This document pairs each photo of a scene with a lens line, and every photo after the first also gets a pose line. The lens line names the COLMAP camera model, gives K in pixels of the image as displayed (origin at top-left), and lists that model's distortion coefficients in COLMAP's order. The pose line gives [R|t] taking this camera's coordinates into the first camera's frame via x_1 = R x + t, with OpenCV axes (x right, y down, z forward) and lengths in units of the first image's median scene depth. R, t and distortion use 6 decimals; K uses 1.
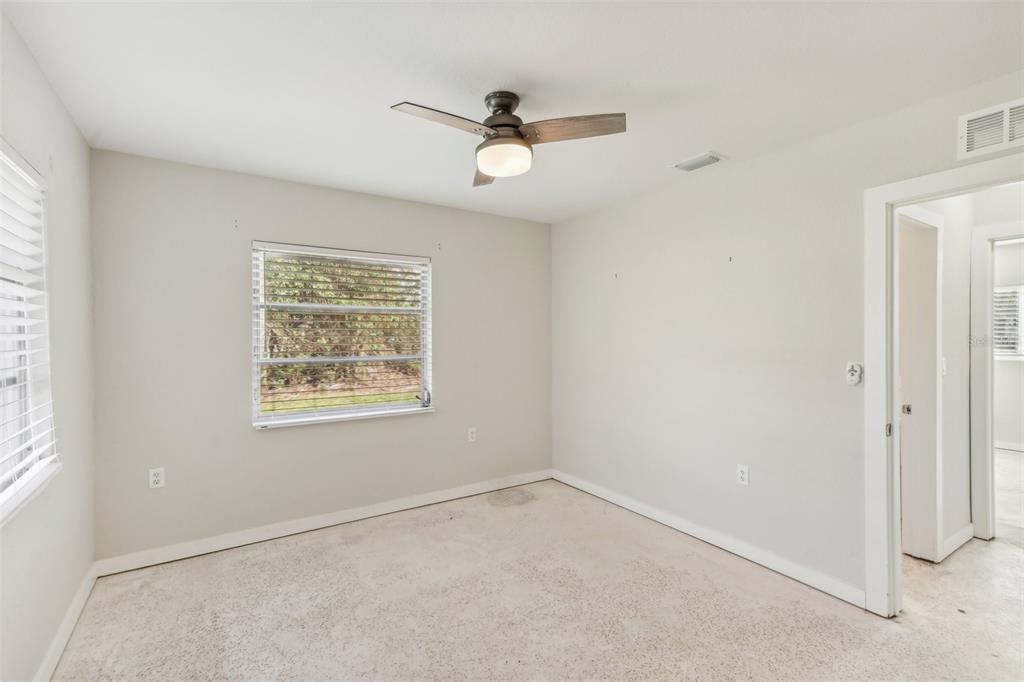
lens RADIAL K [[471.6, 0, 512.0], [0, 471.6, 341.0], [0, 0, 1]] dist [0.001416, 0.000255]
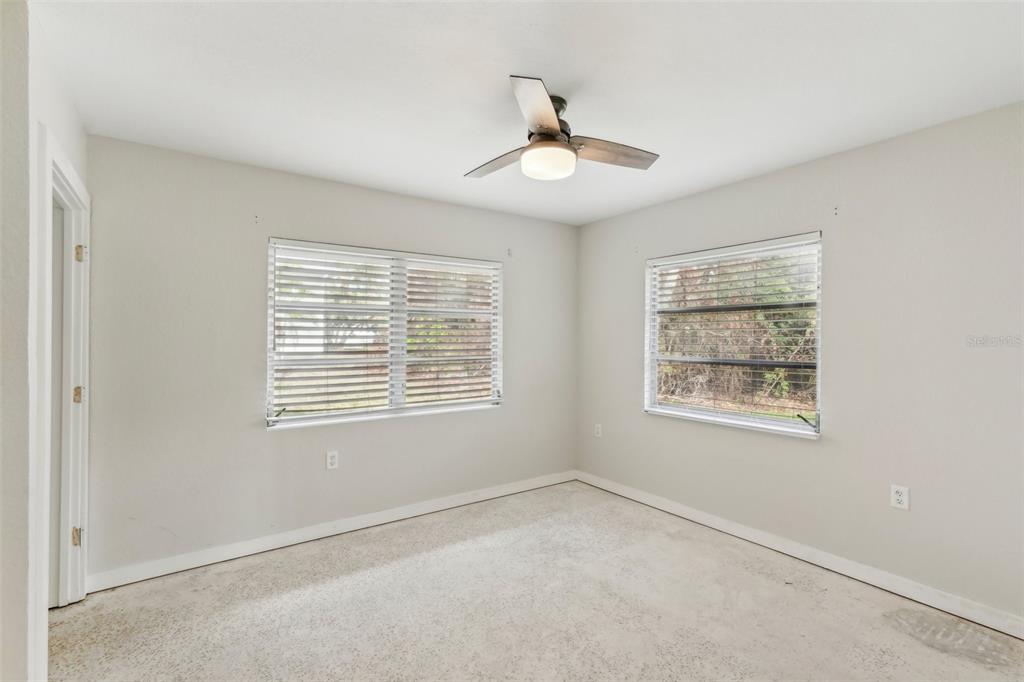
lens RADIAL K [[473.1, 0, 509.2], [0, 473.1, 321.4], [0, 0, 1]] dist [0.004103, 0.000655]
pose [[0.025847, -0.025615, -0.999338, 0.755412], [-0.005417, 0.999653, -0.025763, -0.018931], [0.999651, 0.006079, 0.025699, 0.655934]]
